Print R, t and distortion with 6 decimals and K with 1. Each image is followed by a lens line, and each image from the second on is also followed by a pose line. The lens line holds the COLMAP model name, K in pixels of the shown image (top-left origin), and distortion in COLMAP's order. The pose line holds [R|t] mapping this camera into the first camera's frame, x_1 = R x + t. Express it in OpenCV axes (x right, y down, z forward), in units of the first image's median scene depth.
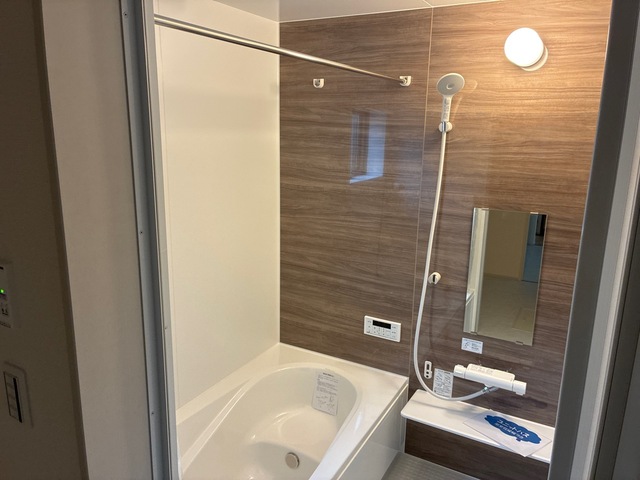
lens RADIAL K [[496.6, 0, 320.0], [0, 496.6, 240.0], [0, 0, 1]] dist [0.098080, -0.110587]
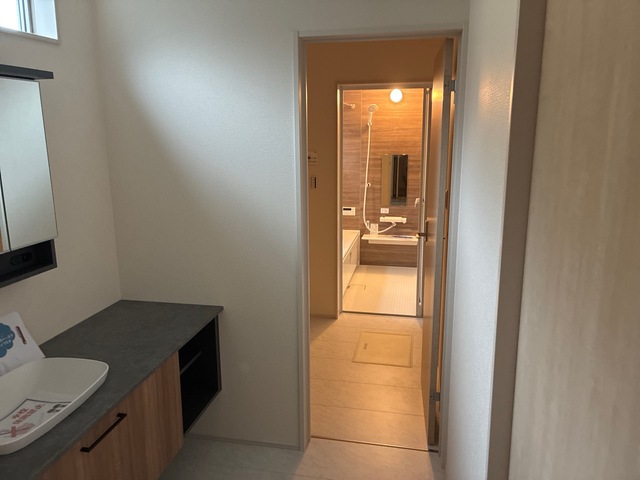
lens RADIAL K [[496.6, 0, 320.0], [0, 496.6, 240.0], [0, 0, 1]] dist [0.098080, -0.110587]
pose [[0.953637, -0.090163, 0.287135, -0.773692], [0.092802, 0.995675, 0.004435, 0.329649], [-0.286293, 0.022418, 0.957880, -1.358546]]
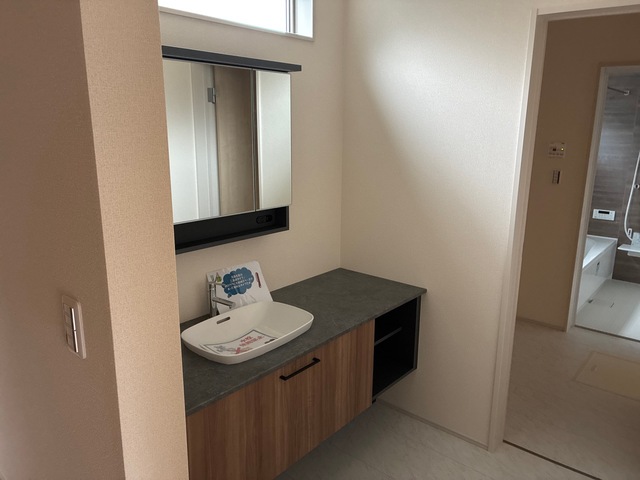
lens RADIAL K [[496.6, 0, 320.0], [0, 496.6, 240.0], [0, 0, 1]] dist [0.098080, -0.110587]
pose [[0.982118, 0.033767, -0.185213, -0.706330], [-0.033610, 0.999427, 0.003992, 0.352619], [0.185242, 0.002304, 0.982690, -1.396774]]
